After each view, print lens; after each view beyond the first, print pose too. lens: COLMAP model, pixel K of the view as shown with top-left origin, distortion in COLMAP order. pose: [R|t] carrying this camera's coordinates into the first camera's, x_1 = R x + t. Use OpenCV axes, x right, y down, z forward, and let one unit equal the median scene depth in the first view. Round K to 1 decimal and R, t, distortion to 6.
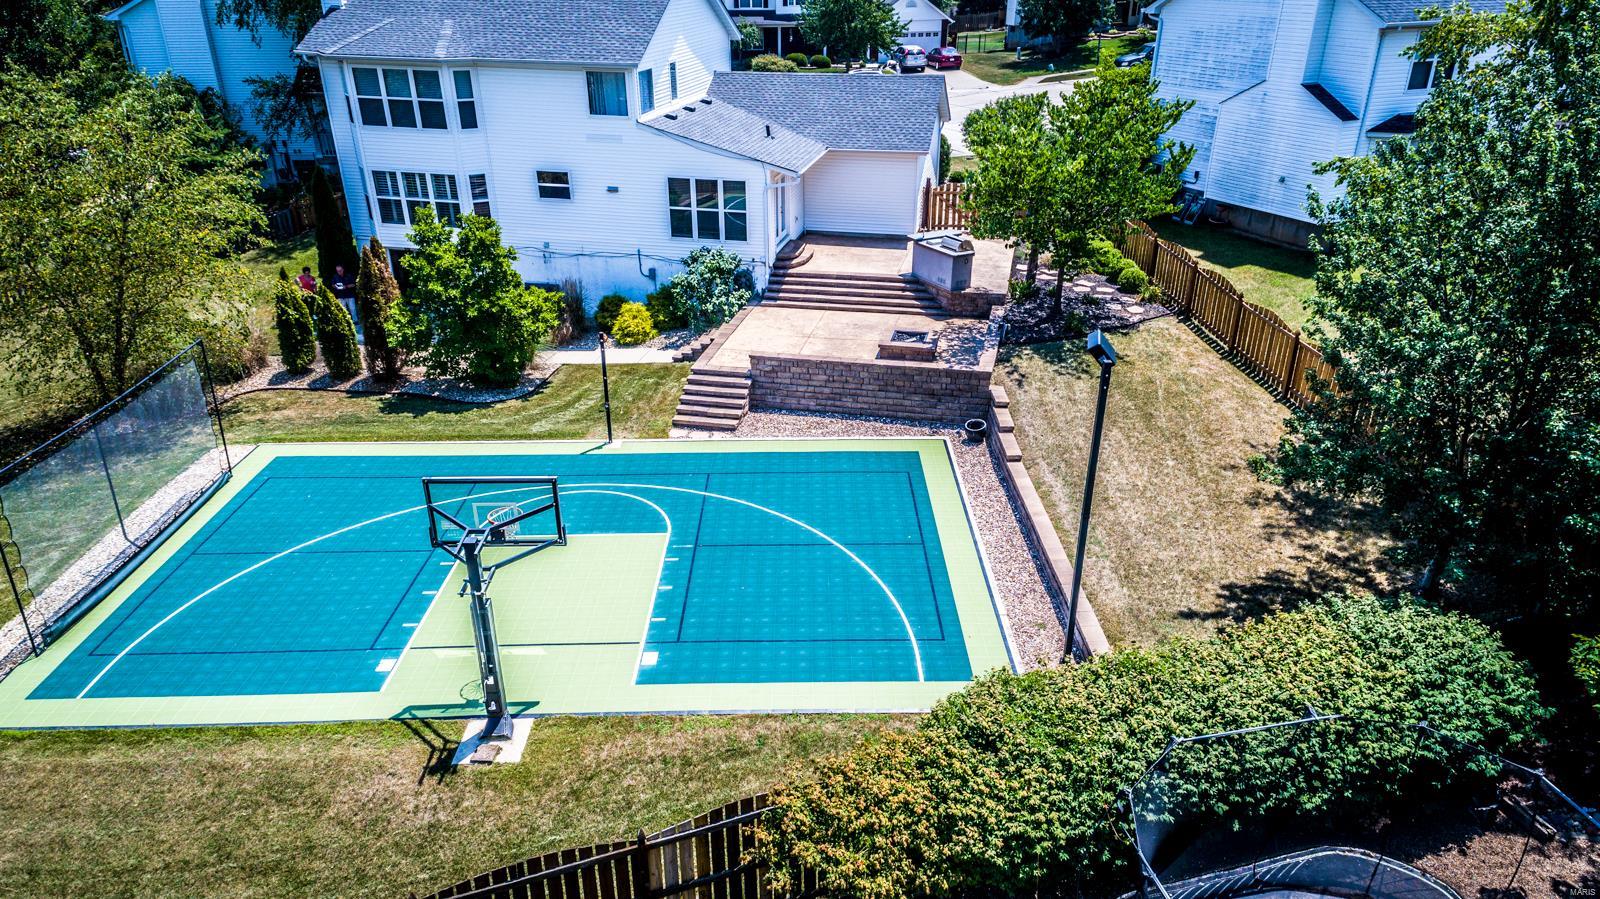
lens RADIAL K [[1047.2, 0, 799.4], [0, 1047.2, 456.3], [0, 0, 1]] dist [0.184650, -0.174665]
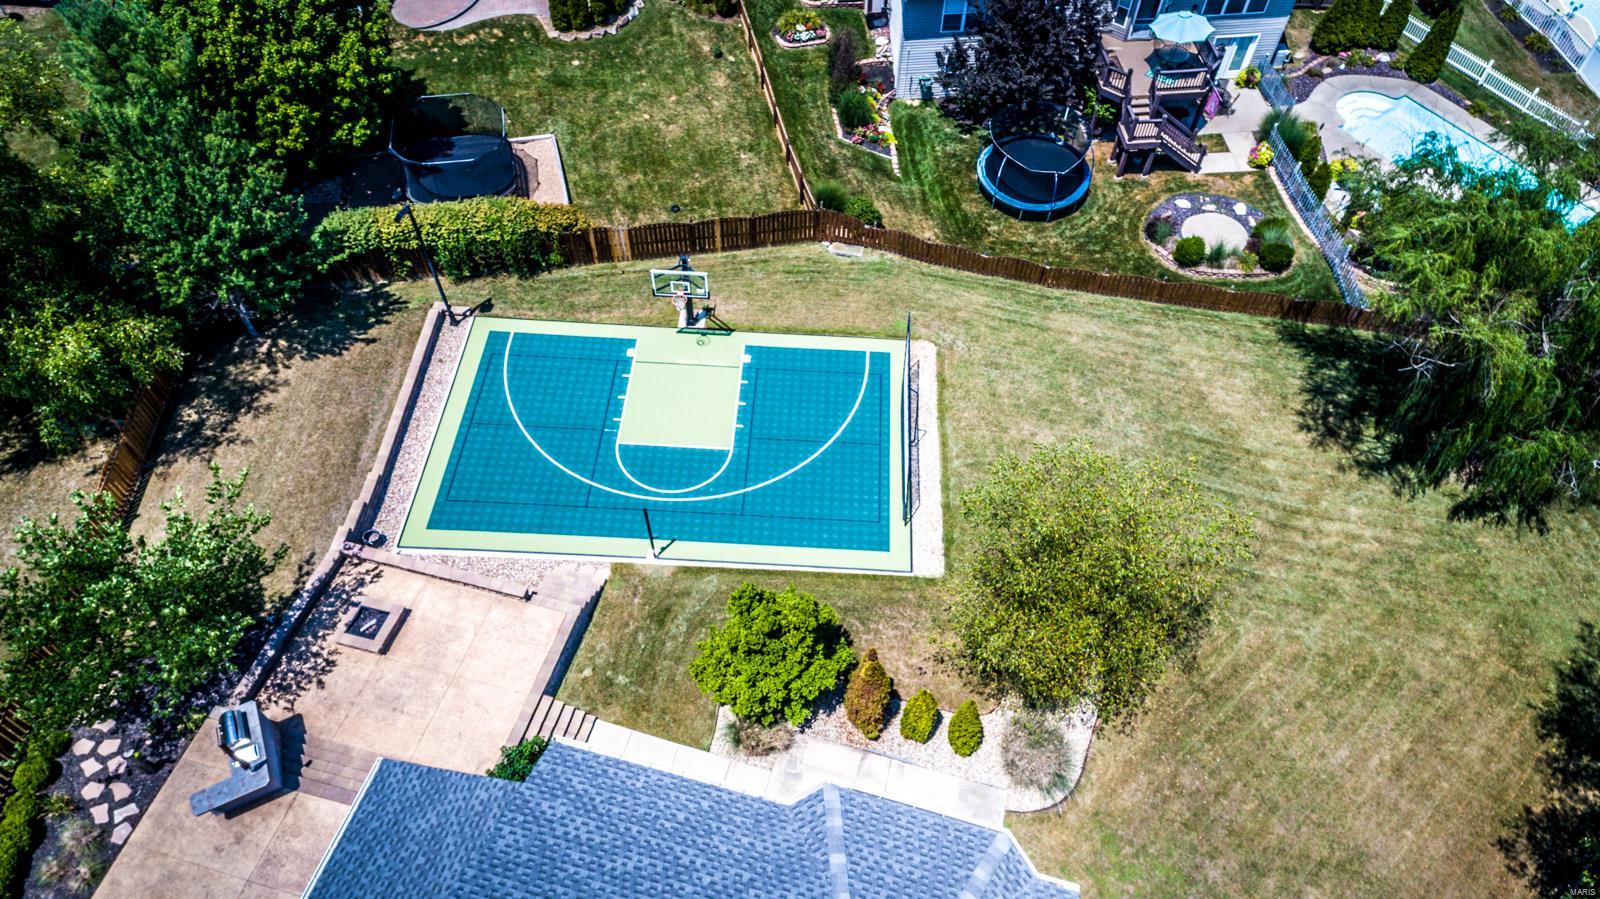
lens RADIAL K [[1047.2, 0, 799.4], [0, 1047.2, 456.3], [0, 0, 1]] dist [0.184650, -0.174665]
pose [[-0.998649, -0.042602, 0.029749, -0.368945], [0.020390, 0.205301, 0.978486, -1.241818], [-0.047793, 0.977771, -0.204155, 1.066466]]
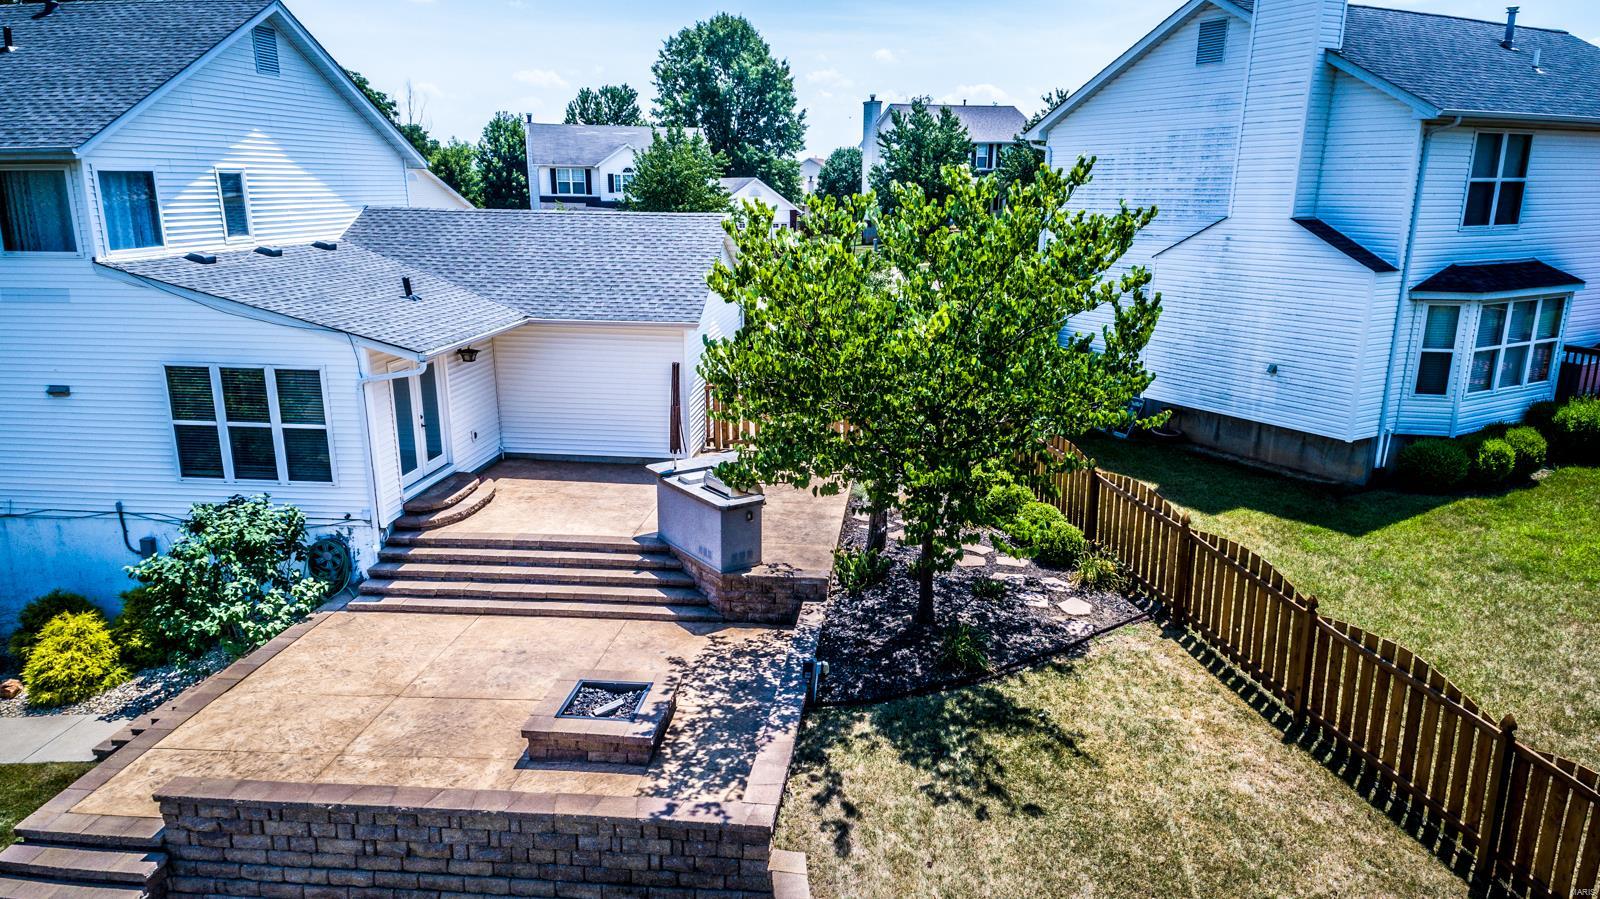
lens RADIAL K [[1047.2, 0, 799.4], [0, 1047.2, 456.3], [0, 0, 1]] dist [0.184650, -0.174665]
pose [[0.994552, -0.020608, 0.102185, 0.146307], [0.039144, 0.982357, -0.182874, -0.132914], [-0.096613, 0.185878, 0.977811, 0.553110]]
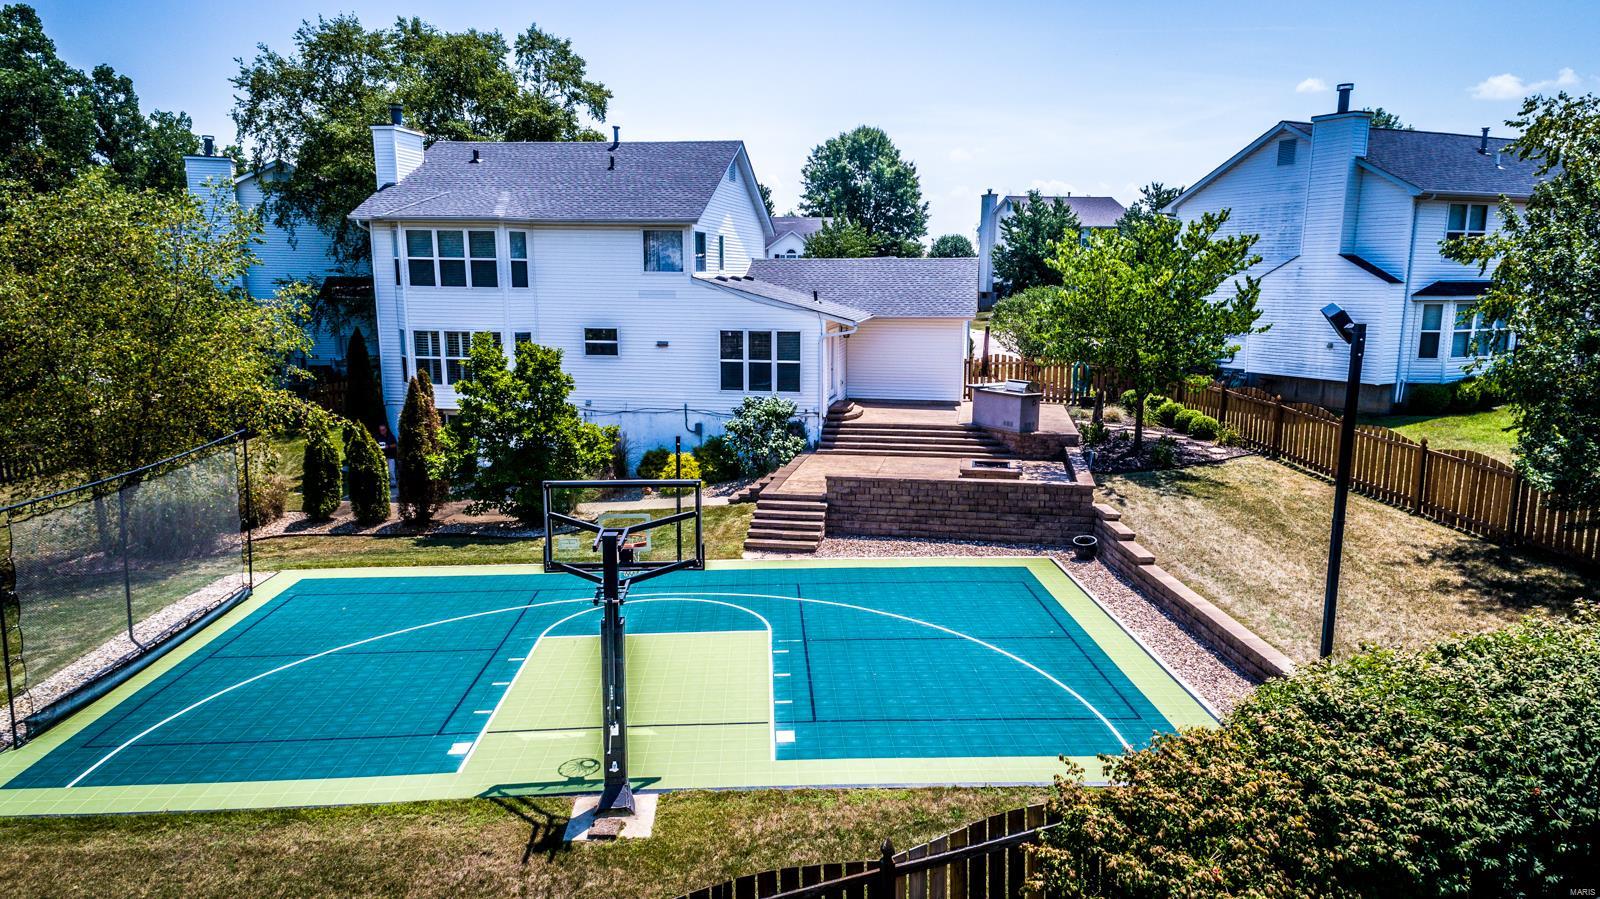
lens RADIAL K [[1047.2, 0, 799.4], [0, 1047.2, 456.3], [0, 0, 1]] dist [0.184650, -0.174665]
pose [[0.999200, -0.000091, 0.039984, -0.105805], [0.010677, 0.964290, -0.264632, 0.129091], [-0.038532, 0.264847, 0.963520, 0.103841]]
